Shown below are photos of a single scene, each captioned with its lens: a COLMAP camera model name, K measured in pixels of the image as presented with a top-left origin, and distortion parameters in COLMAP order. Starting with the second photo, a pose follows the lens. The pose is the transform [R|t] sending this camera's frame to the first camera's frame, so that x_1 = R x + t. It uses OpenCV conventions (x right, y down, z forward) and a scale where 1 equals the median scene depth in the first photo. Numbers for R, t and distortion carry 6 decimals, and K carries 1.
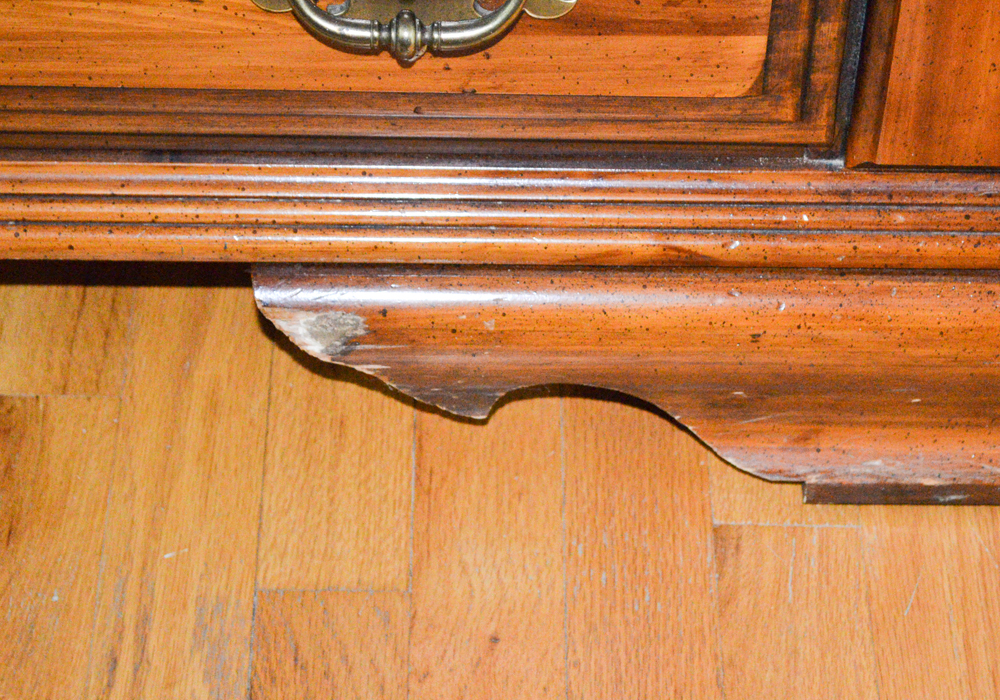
lens RADIAL K [[4128.3, 0, 500.8], [0, 4128.3, 349.7], [0, 0, 1]] dist [0.030172, 0.000000]
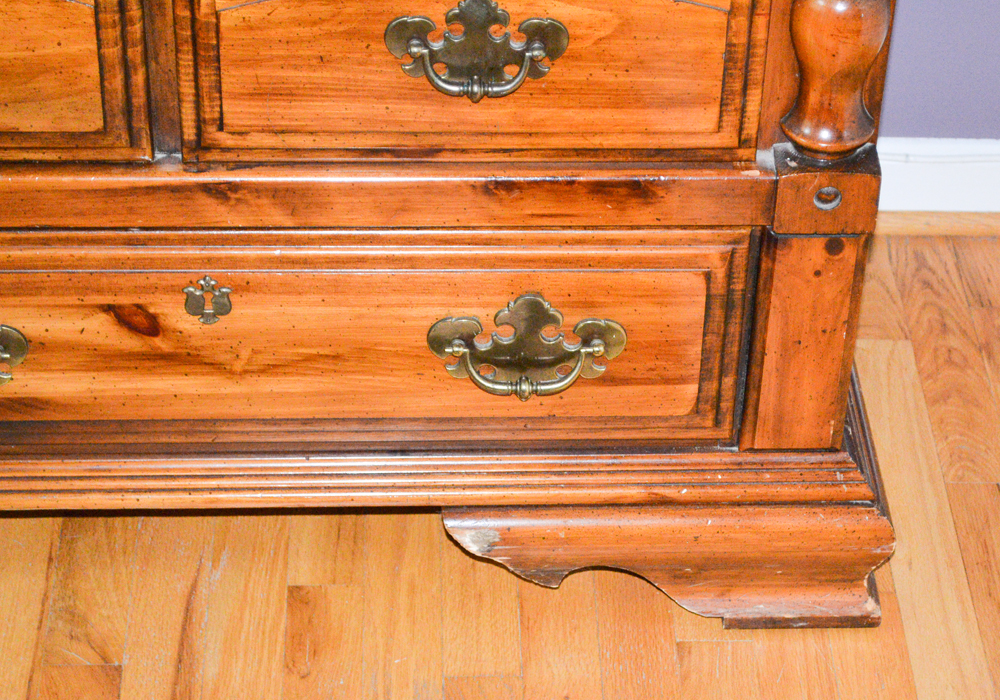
lens RADIAL K [[2727.4, 0, 465.3], [0, 2727.4, 421.7], [0, 0, 1]] dist [0.021262, 0.000000]
pose [[0.999528, -0.025225, -0.017546, -0.024450], [0.023900, 0.997118, -0.072004, 0.032784], [0.019312, 0.071551, 0.997250, -0.308371]]
